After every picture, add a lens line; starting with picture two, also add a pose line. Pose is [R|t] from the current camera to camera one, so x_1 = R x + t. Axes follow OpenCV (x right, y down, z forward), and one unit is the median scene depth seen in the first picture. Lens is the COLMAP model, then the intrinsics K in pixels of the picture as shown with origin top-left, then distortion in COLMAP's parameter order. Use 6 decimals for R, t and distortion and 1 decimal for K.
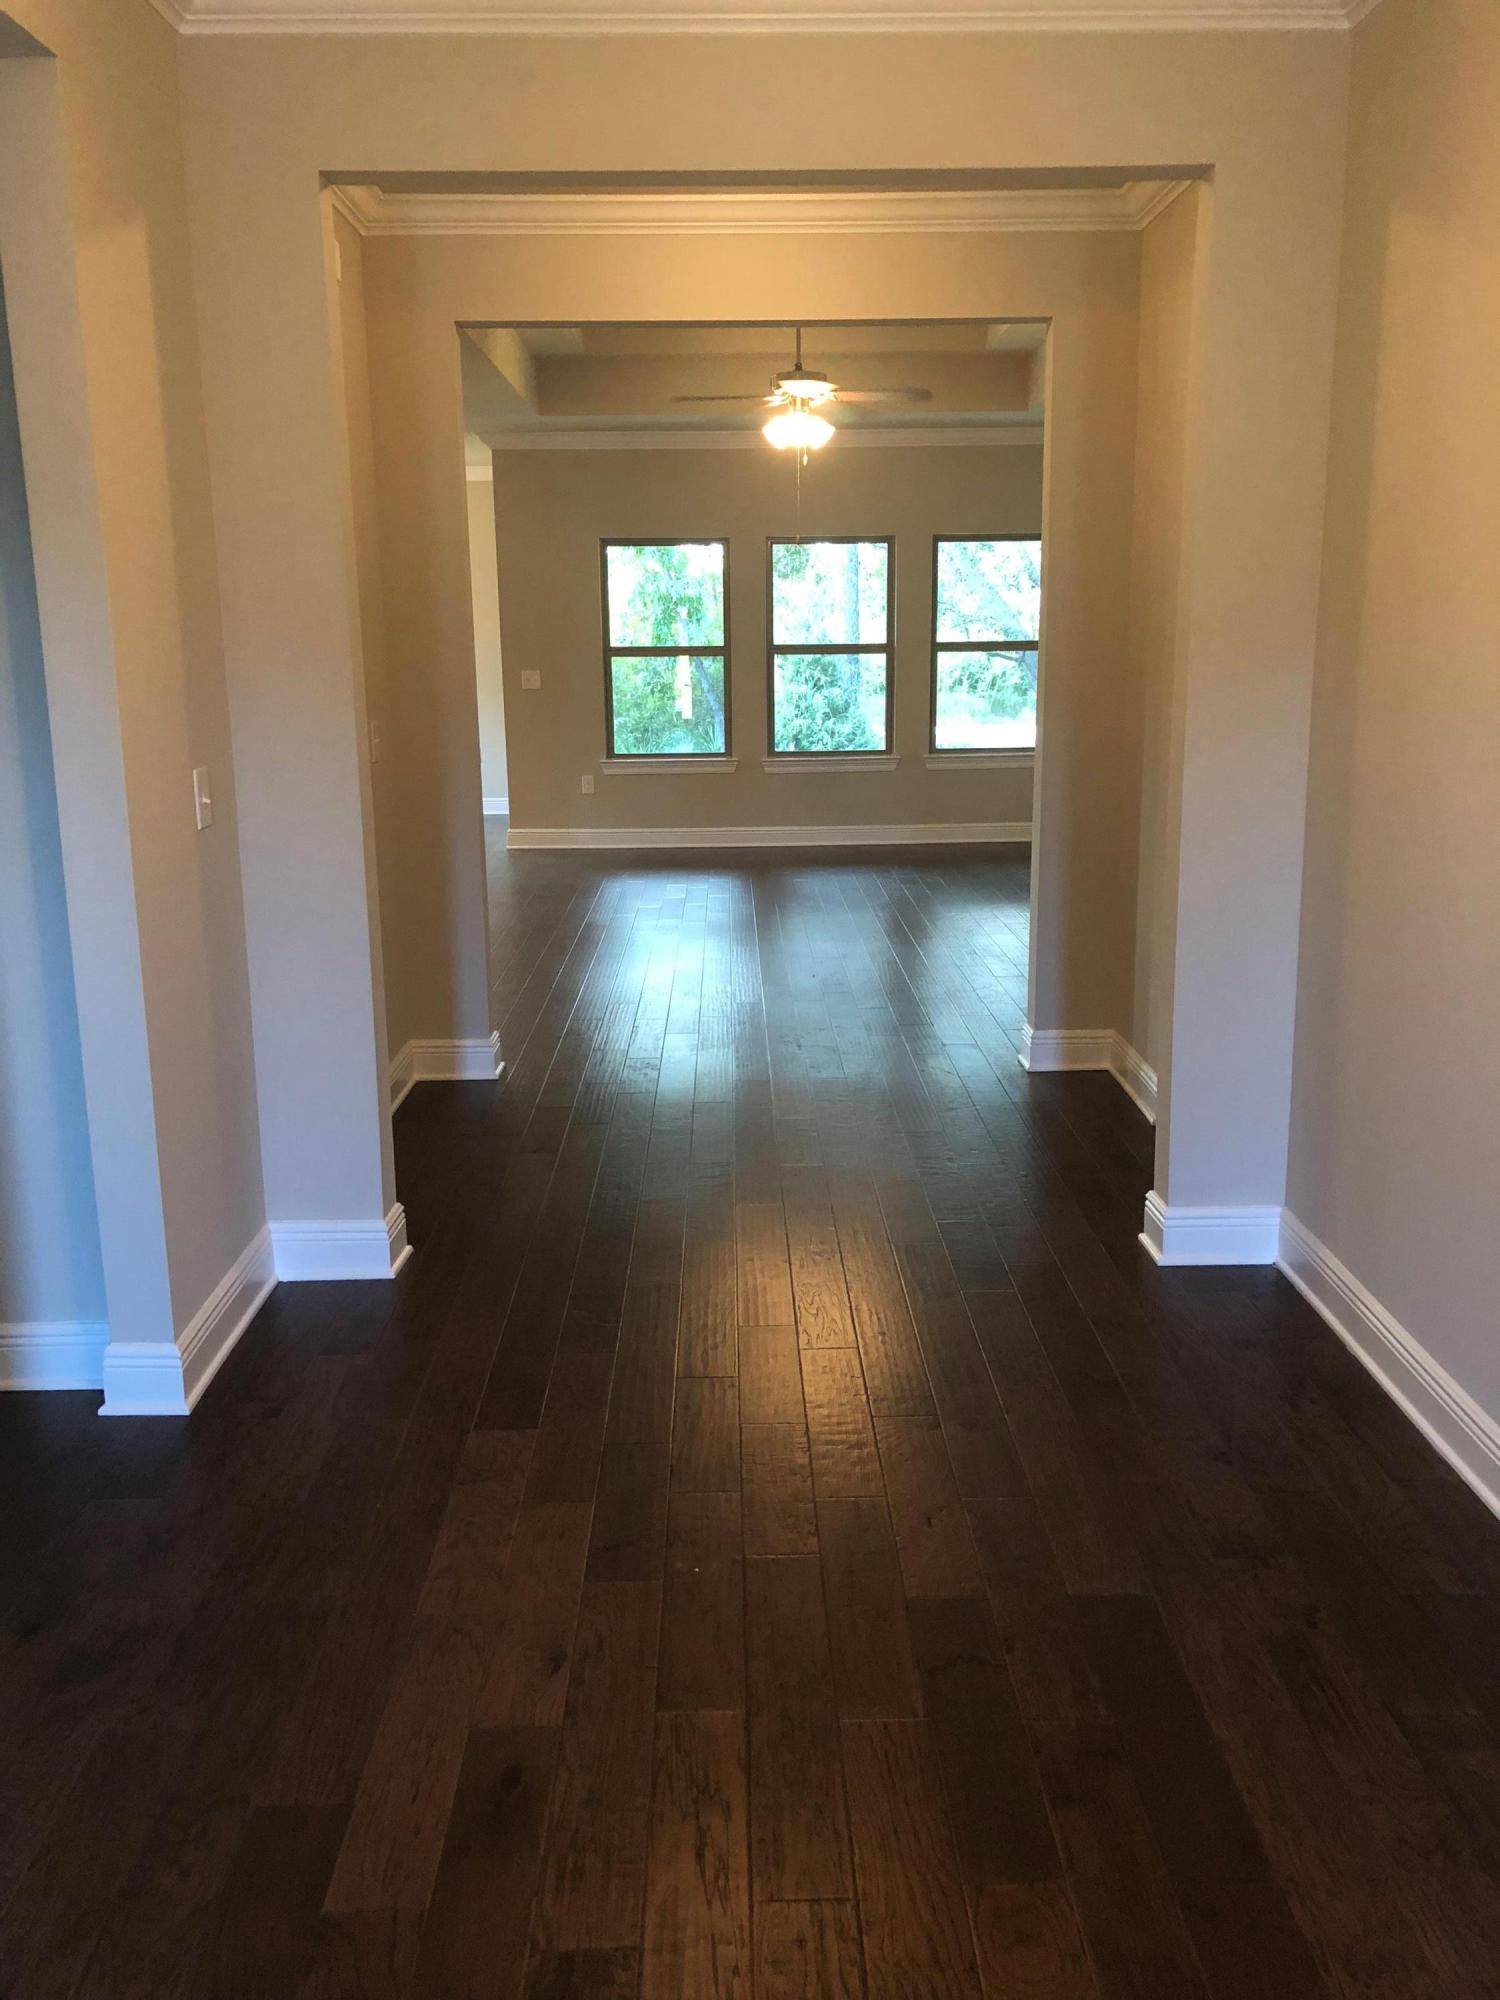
lens RADIAL K [[1614.2, 0, 747.7], [0, 1614.2, 998.9], [0, 0, 1]] dist [0.028604, -0.024370]
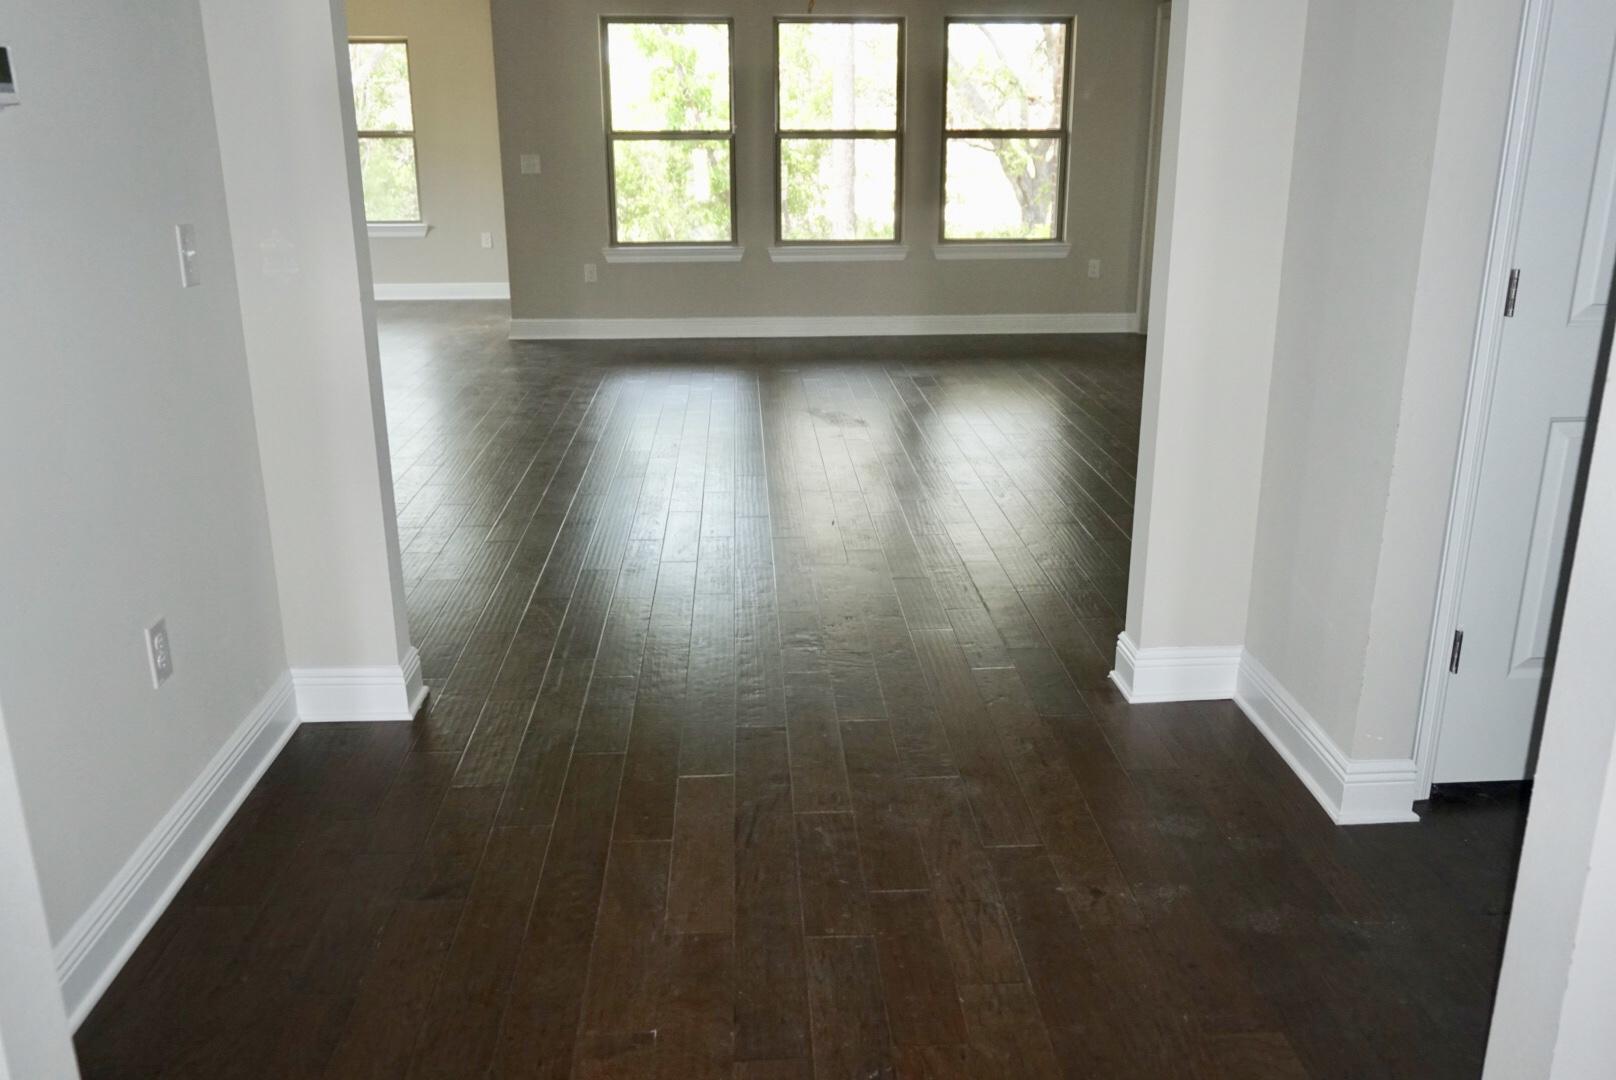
lens RADIAL K [[1292.8, 0, 816.3], [0, 1292.8, 499.9], [0, 0, 1]] dist [0.005693, -0.001188]
pose [[0.999014, -0.005860, 0.044010, 0.002115], [0.003061, 0.997984, 0.063394, -0.045196], [-0.044293, -0.063197, 0.997018, 0.204483]]
